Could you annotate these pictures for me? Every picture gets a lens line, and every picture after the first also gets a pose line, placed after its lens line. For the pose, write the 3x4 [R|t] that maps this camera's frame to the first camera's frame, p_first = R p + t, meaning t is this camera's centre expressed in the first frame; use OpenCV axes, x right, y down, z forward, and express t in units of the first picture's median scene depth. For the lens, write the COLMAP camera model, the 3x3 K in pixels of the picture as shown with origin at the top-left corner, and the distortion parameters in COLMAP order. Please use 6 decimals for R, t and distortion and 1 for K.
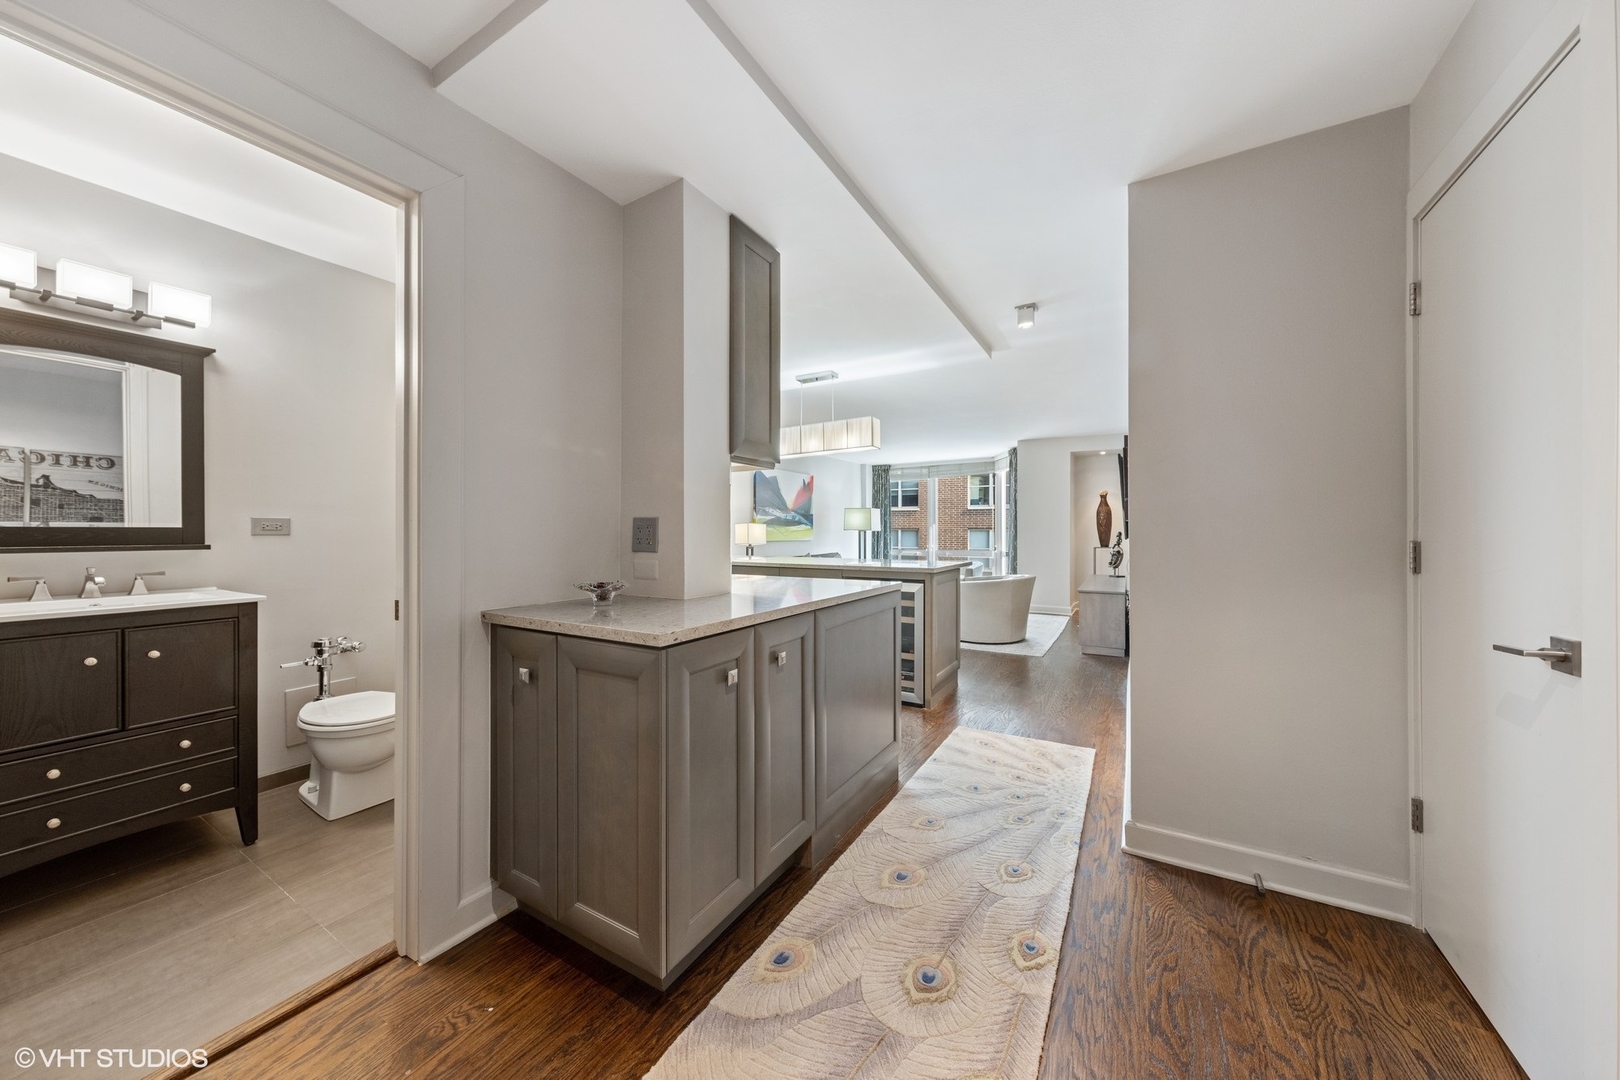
lens RADIAL K [[557.2, 0, 811.6], [0, 557.2, 534.3], [0, 0, 1]] dist [0.009215, 0.000089]
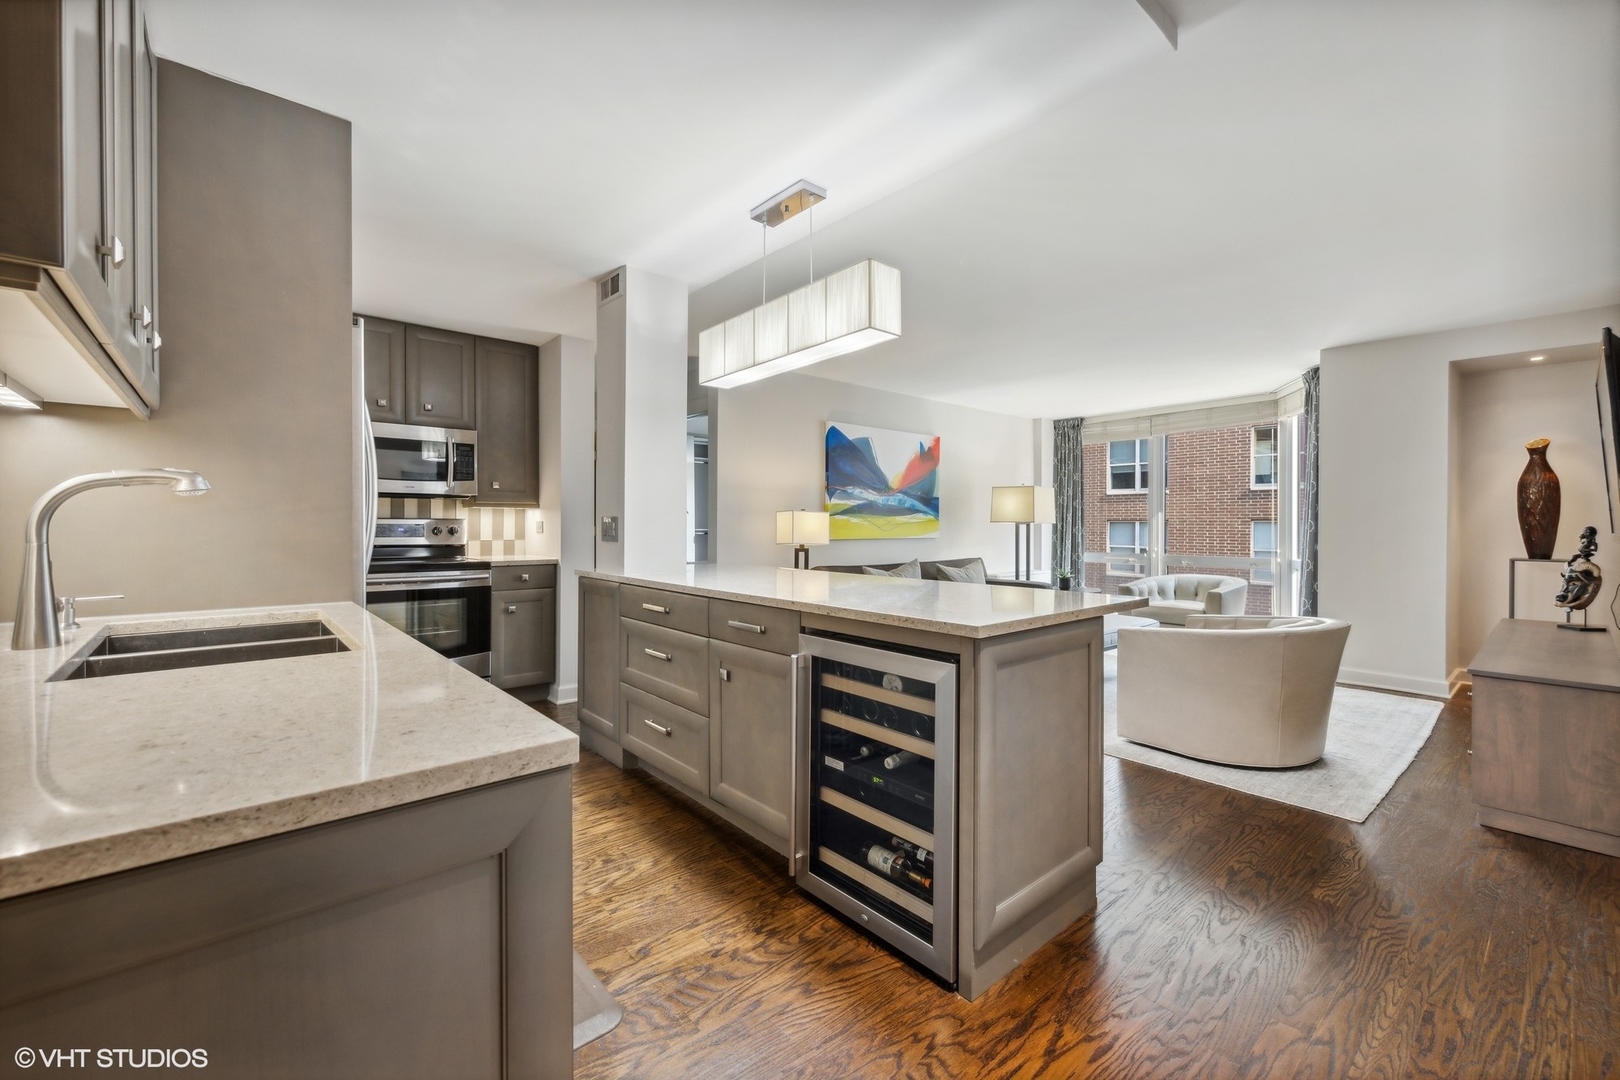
lens RADIAL K [[660.8, 0, 807.8], [0, 660.8, 529.6], [0, 0, 1]] dist [0.004717, -0.000203]
pose [[0.945079, 0.005306, -0.326799, 0.116158], [-0.003916, 0.999980, 0.004912, -0.002019], [0.326819, -0.003363, 0.945081, 0.250706]]
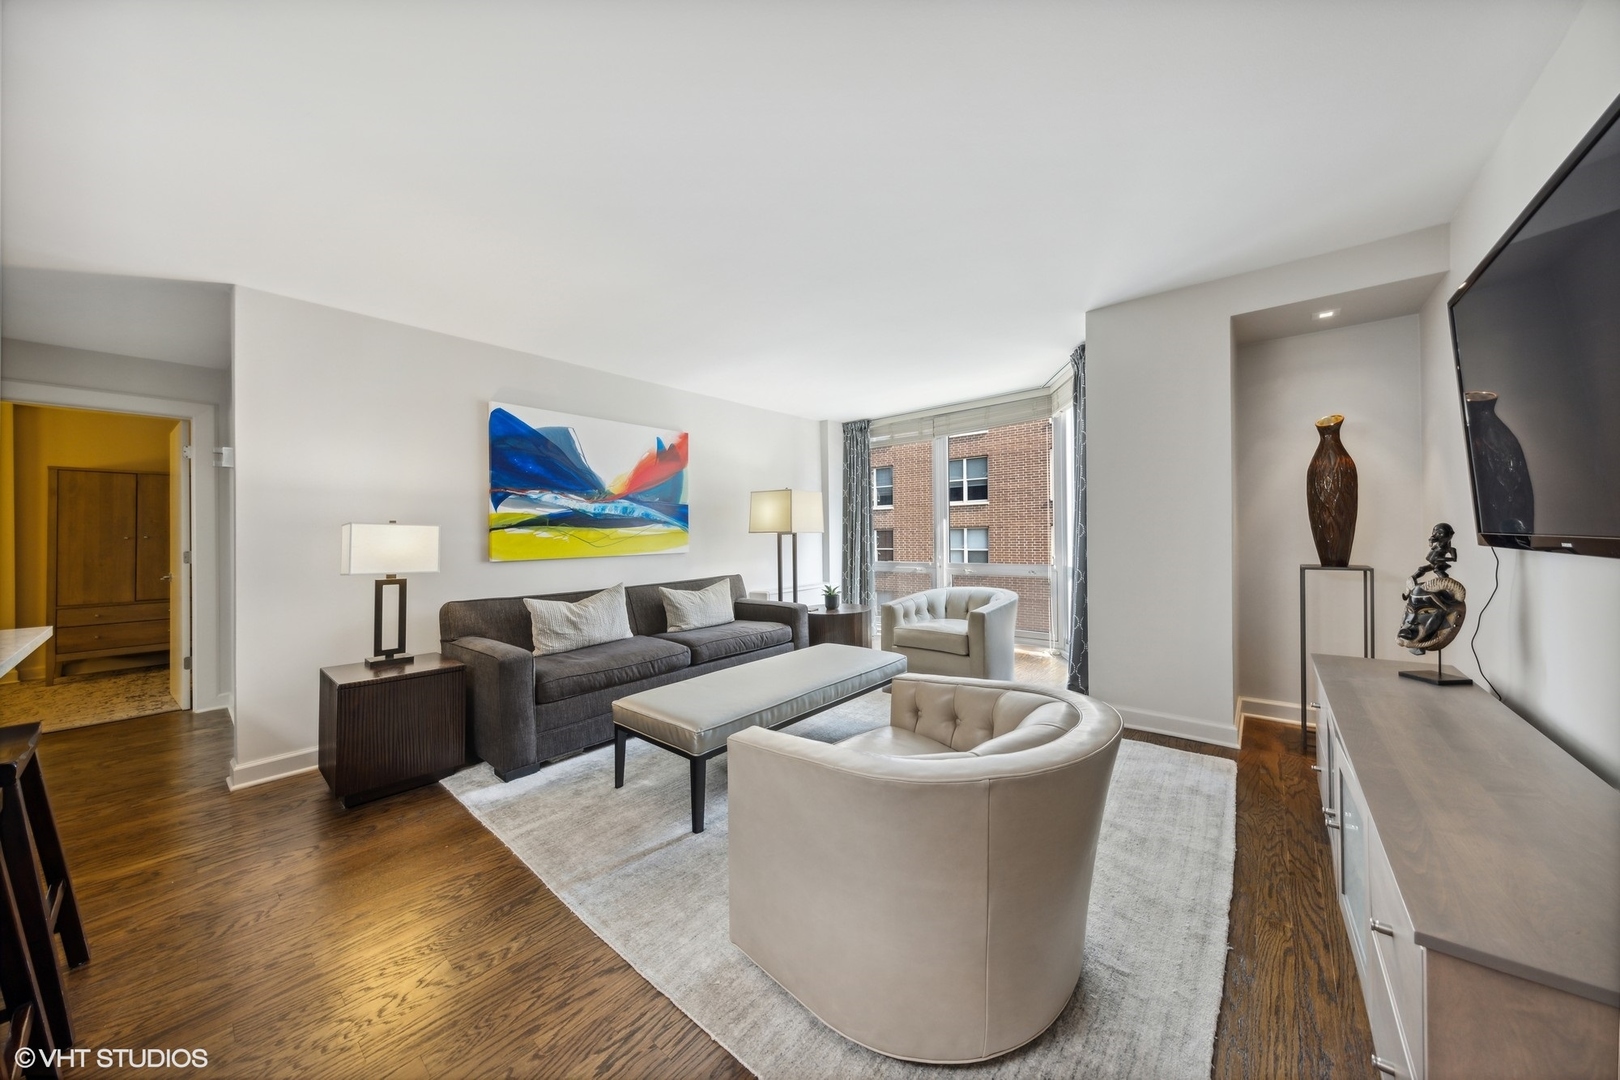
lens RADIAL K [[557.2, 0, 807.4], [0, 557.2, 544.9], [0, 0, 1]] dist [0.009215, 0.000089]
pose [[0.986674, -0.016015, -0.161922, 0.218359], [0.018851, 0.999694, 0.015990, -0.003602], [0.161616, -0.018829, 0.986674, 0.523287]]
